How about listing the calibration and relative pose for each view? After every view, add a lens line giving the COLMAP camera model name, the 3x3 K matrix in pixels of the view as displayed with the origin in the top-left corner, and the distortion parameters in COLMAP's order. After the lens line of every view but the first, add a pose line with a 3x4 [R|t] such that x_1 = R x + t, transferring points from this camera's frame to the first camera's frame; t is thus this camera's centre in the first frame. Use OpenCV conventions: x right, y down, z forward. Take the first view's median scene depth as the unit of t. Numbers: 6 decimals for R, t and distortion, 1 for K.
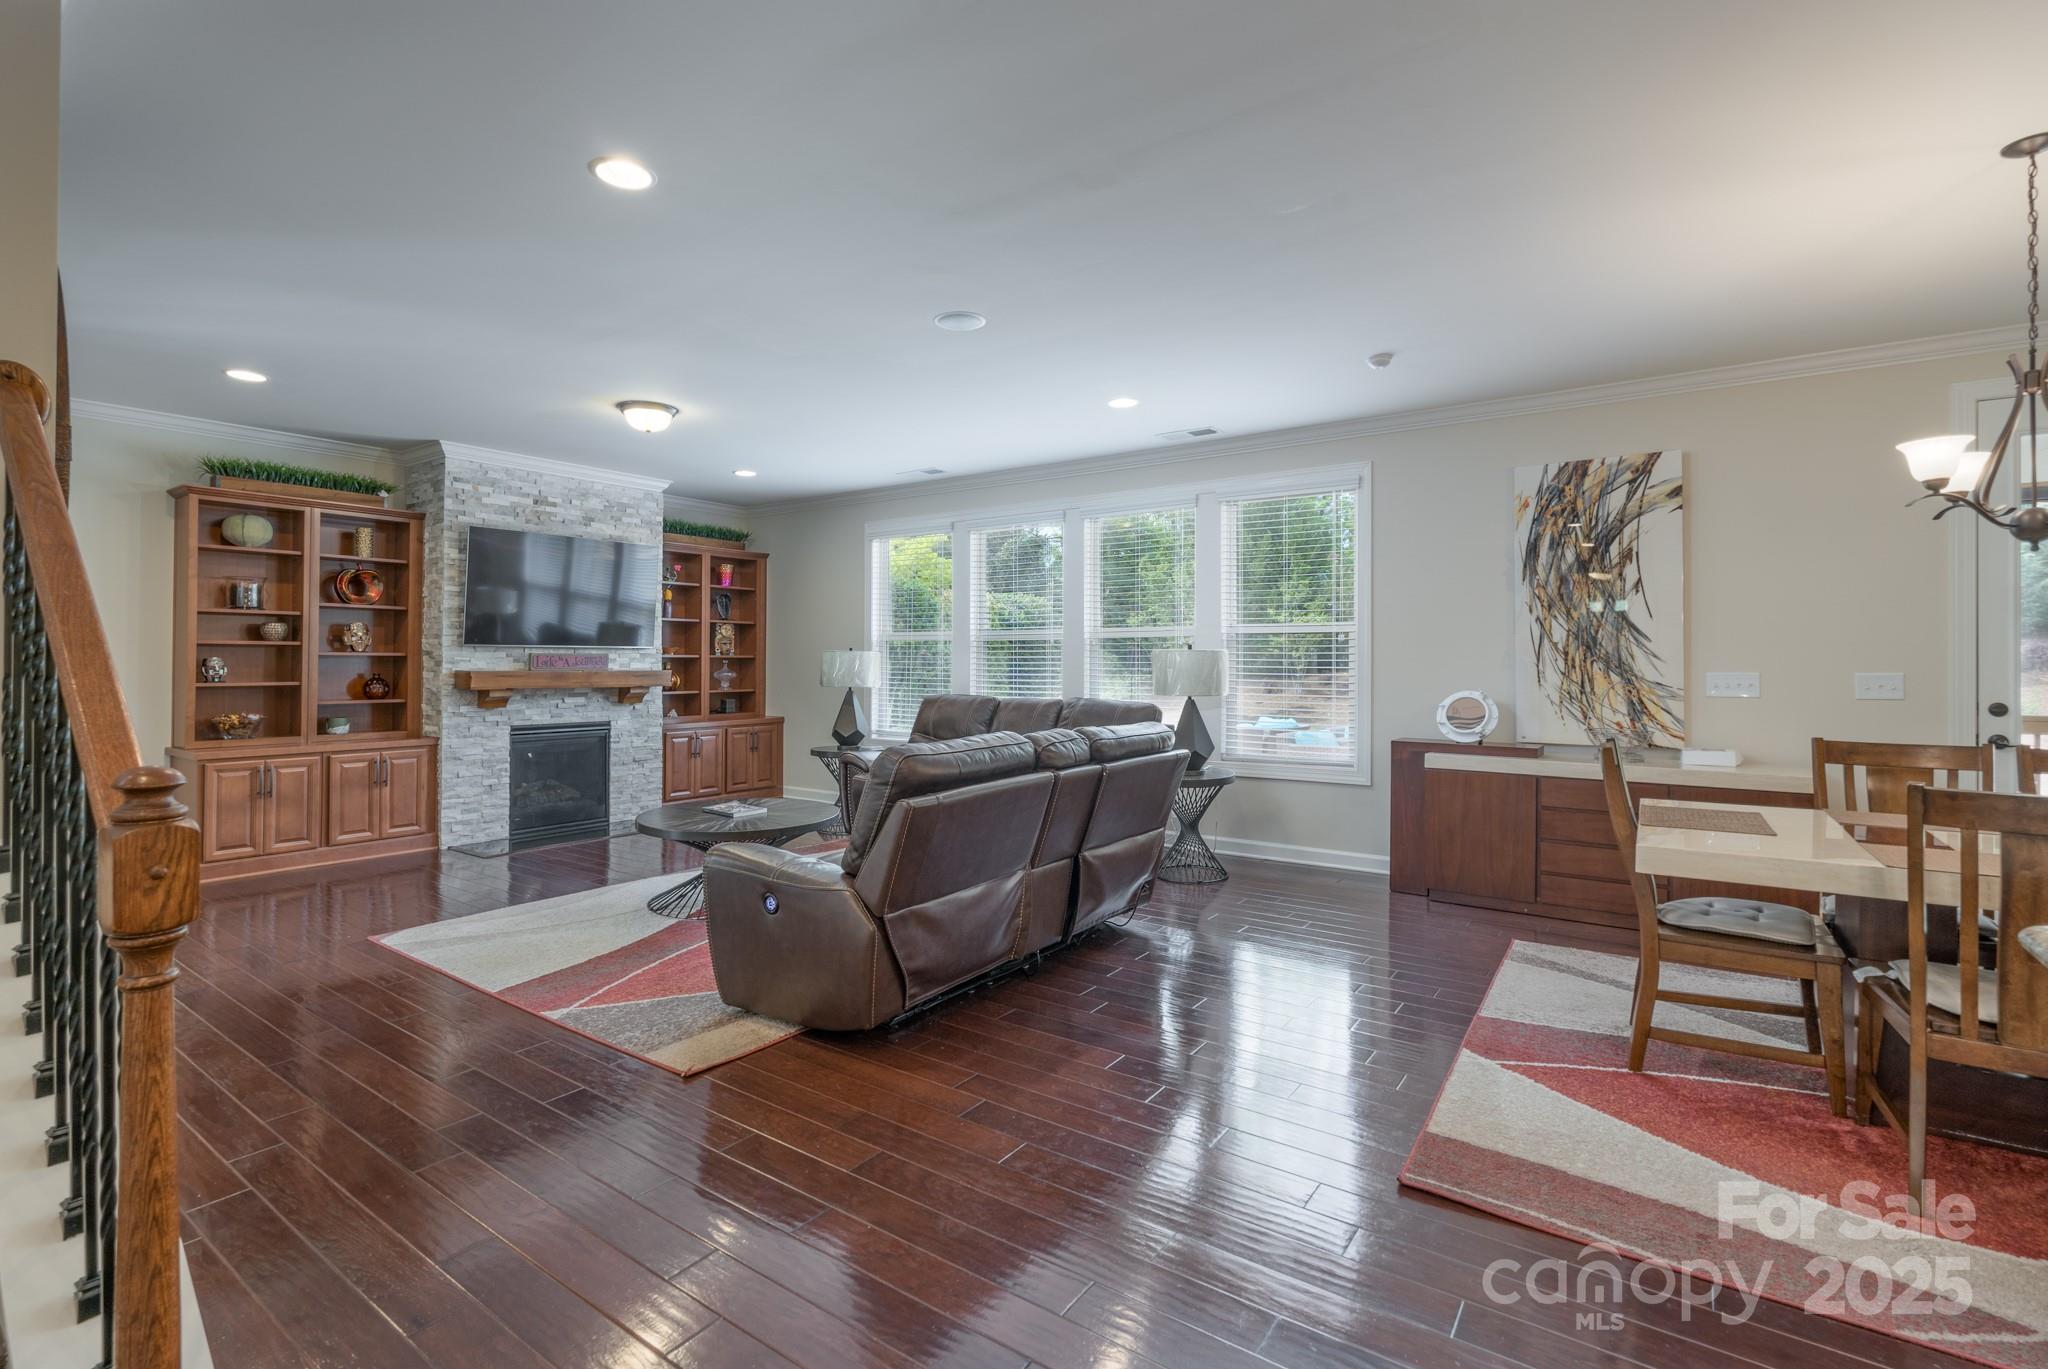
lens RADIAL K [[930.8, 0, 1024.2], [0, 930.8, 653.5], [0, 0, 1]] dist [-0.004269, -0.000772]
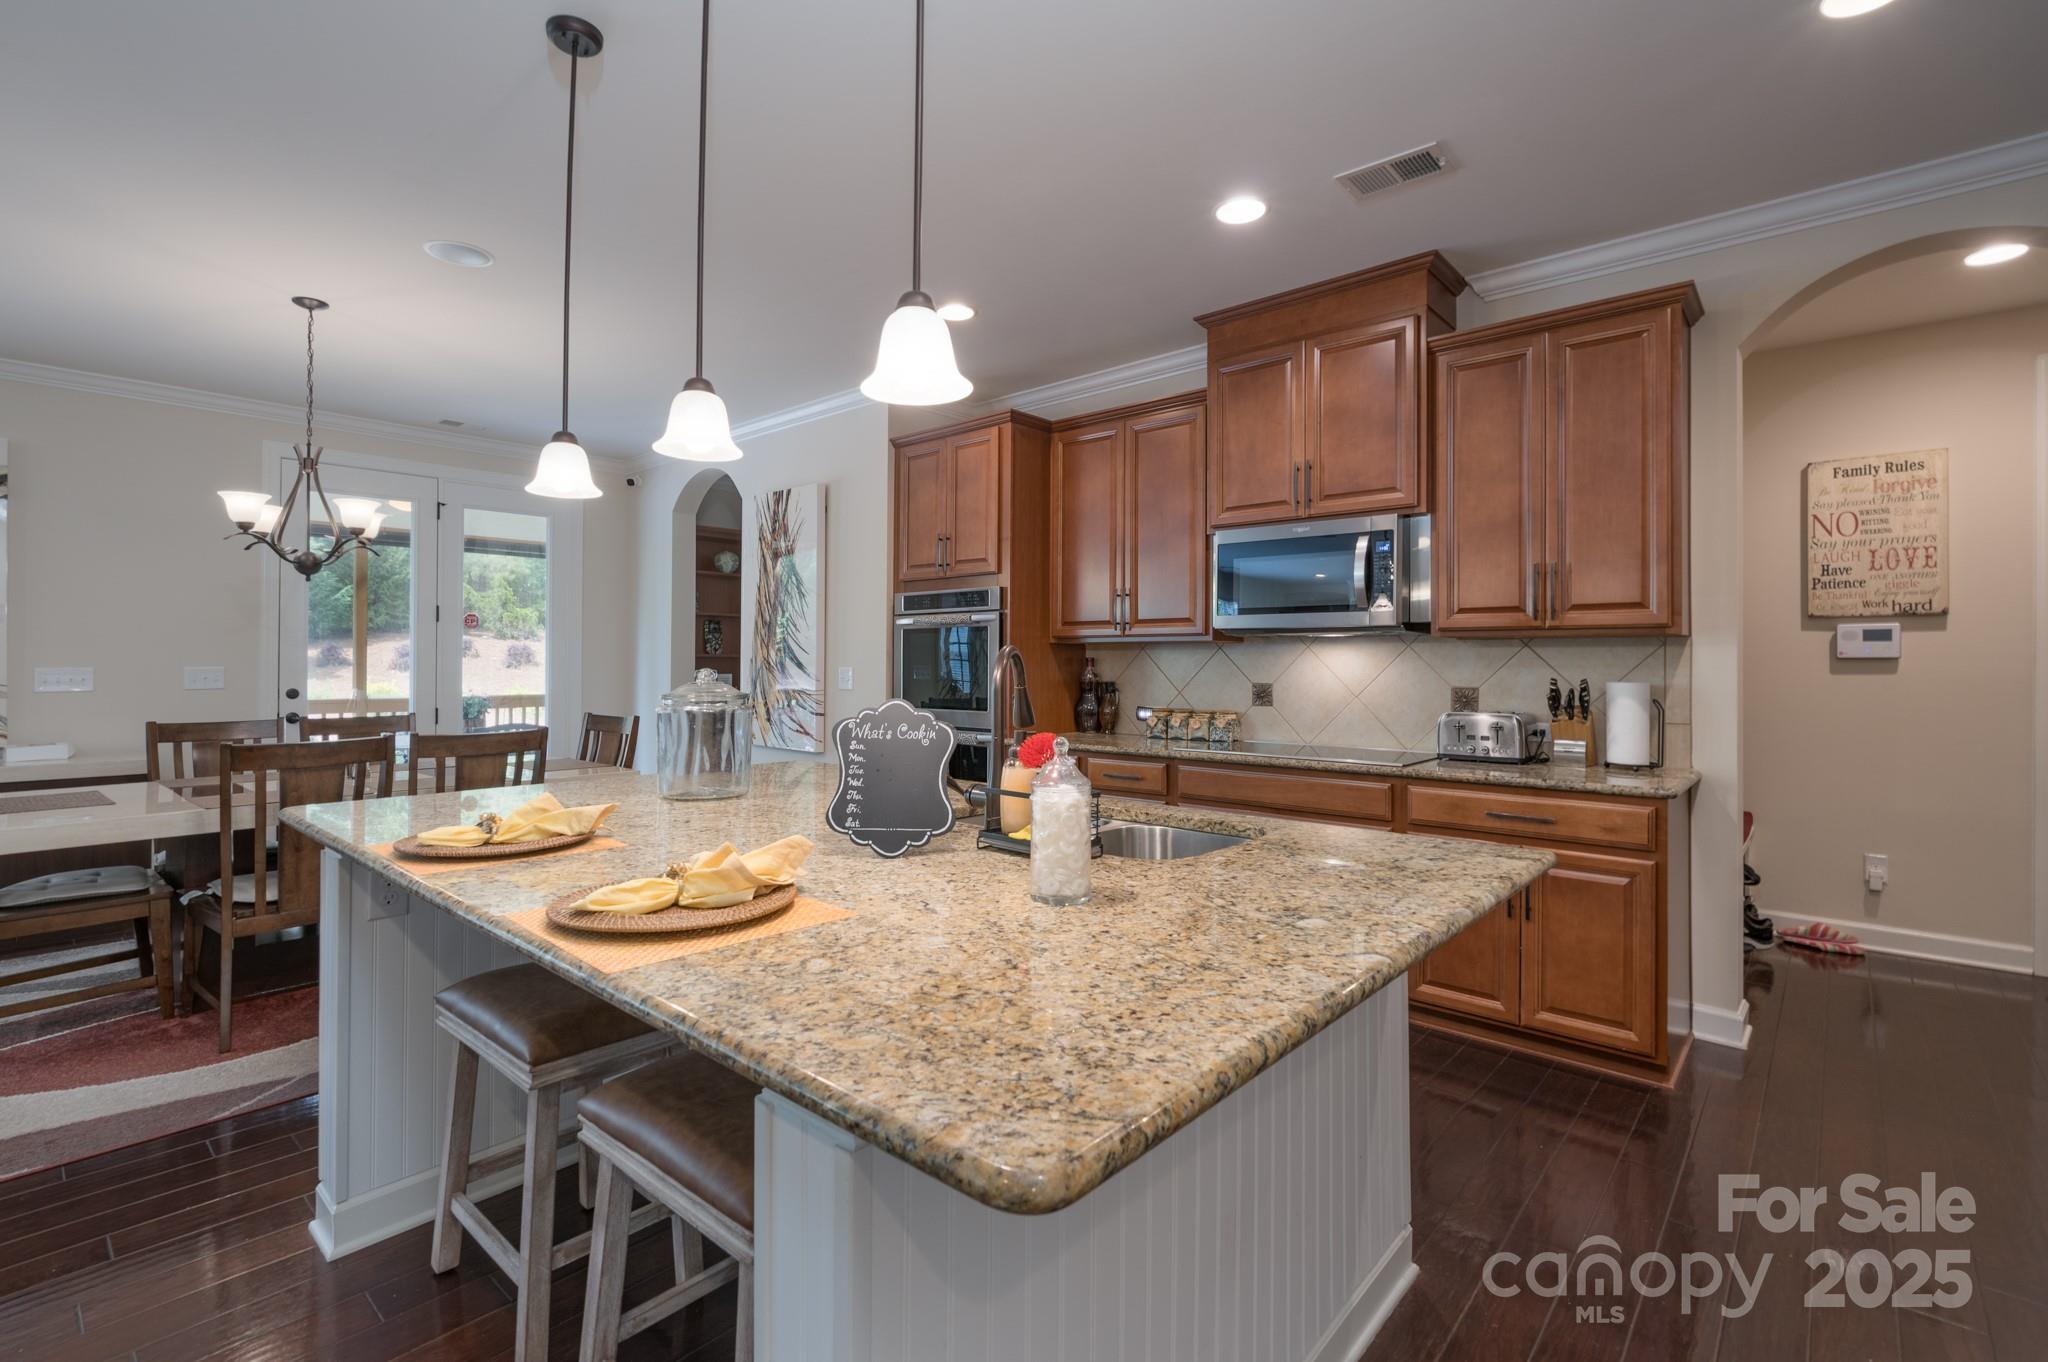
lens RADIAL K [[930.8, 0, 1017.7], [0, 930.8, 657.8], [0, 0, 1]] dist [-0.004269, -0.000772]
pose [[0.109156, 0.003101, 0.994020, -0.158459], [-0.009336, 0.999954, -0.002094, 0.001749], [-0.993981, -0.009052, 0.109180, -0.180414]]
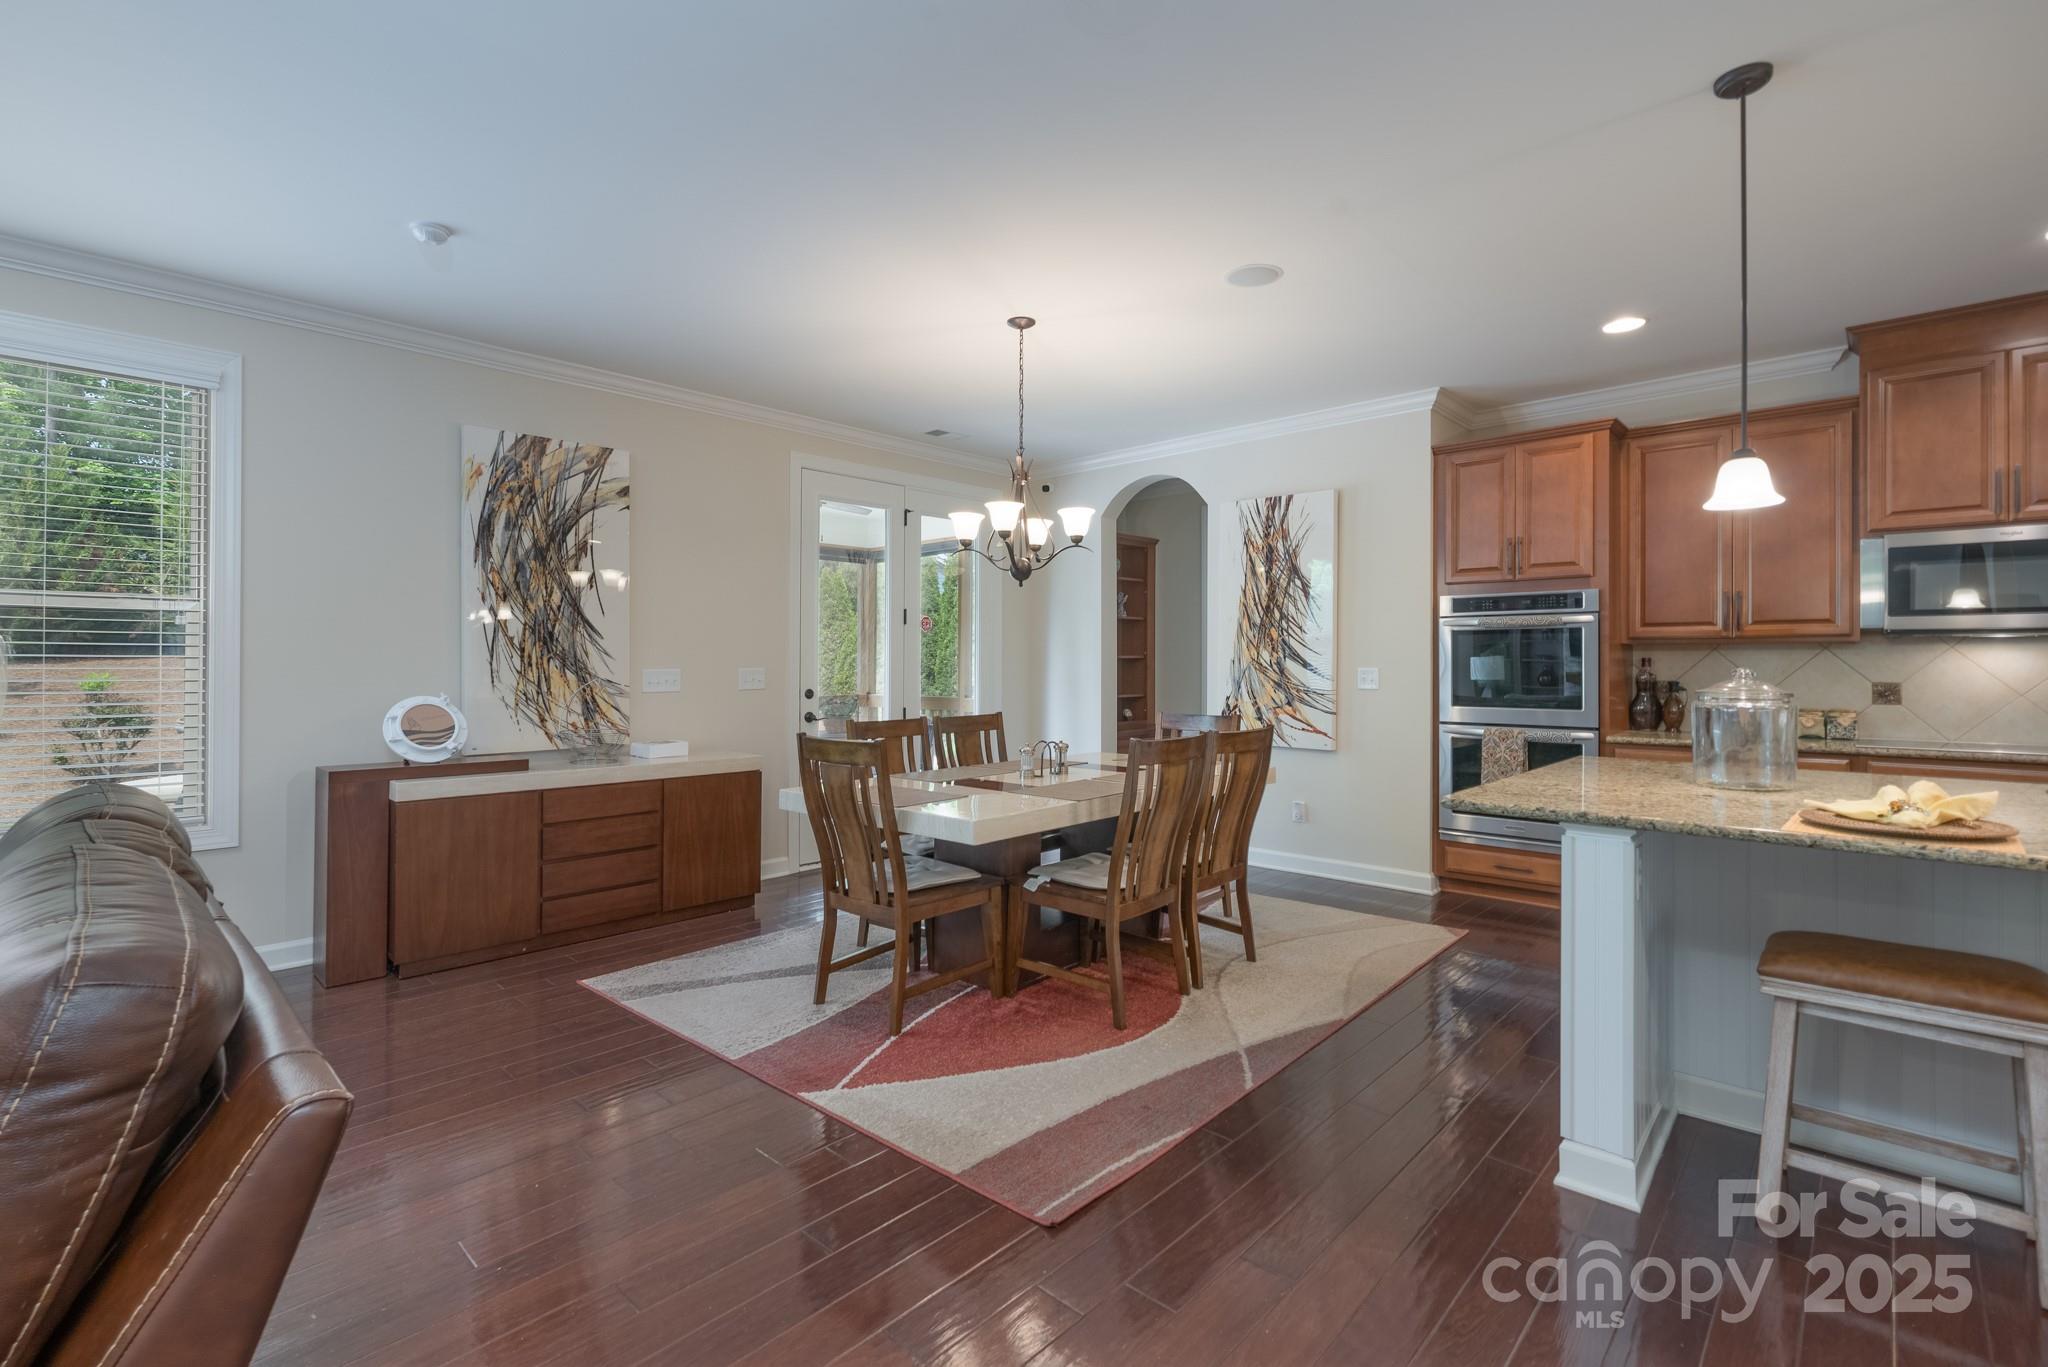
lens RADIAL K [[930.8, 0, 1014.4], [0, 930.8, 656.6], [0, 0, 1]] dist [-0.004269, -0.000772]
pose [[0.137836, 0.005885, 0.990438, -0.288844], [-0.007813, 0.999958, -0.004855, 0.009134], [-0.990424, -0.007069, 0.137877, 0.518064]]
